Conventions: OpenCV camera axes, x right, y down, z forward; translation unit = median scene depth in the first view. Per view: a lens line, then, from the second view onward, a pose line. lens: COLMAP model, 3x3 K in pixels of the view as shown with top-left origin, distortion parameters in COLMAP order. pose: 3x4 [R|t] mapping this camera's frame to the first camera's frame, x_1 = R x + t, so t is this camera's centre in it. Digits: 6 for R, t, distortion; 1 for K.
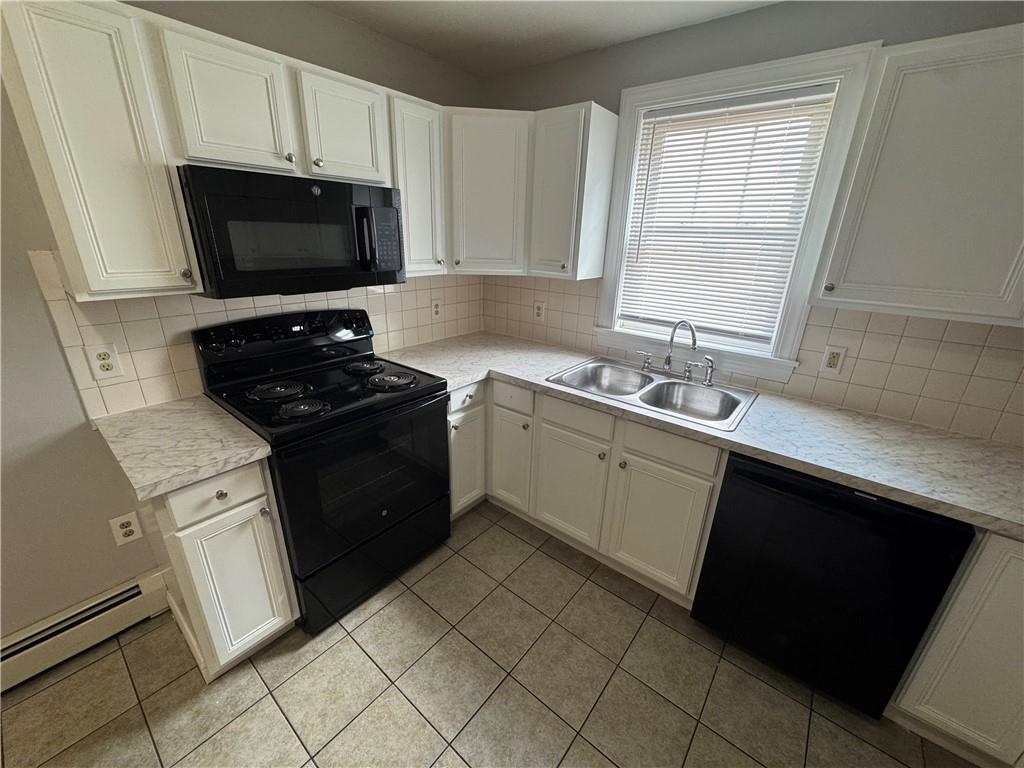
lens RADIAL K [[411.1, 0, 512.0], [0, 411.1, 384.0], [0, 0, 1]] dist [-0.002386, -0.000460]
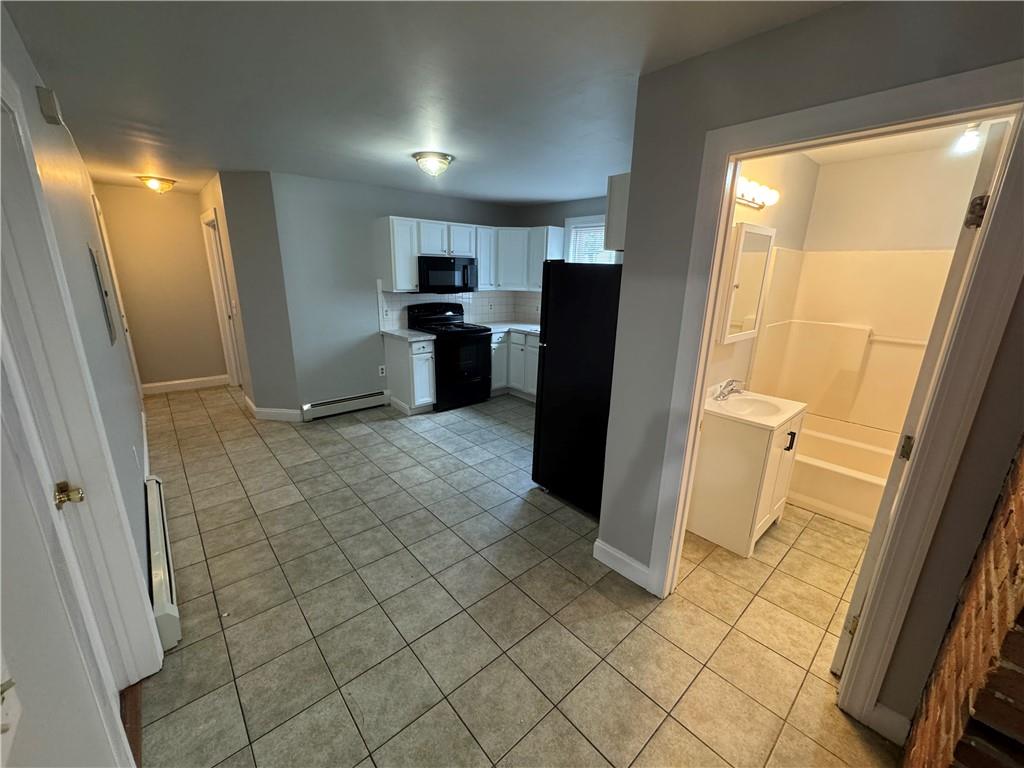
lens RADIAL K [[411.1, 0, 512.0], [0, 411.1, 384.0], [0, 0, 1]] dist [-0.002386, -0.000460]
pose [[0.987057, 0.036215, -0.156230, 0.396252], [-0.049567, 0.995363, -0.082431, 0.558246], [0.152521, 0.089108, 0.984275, -1.539358]]
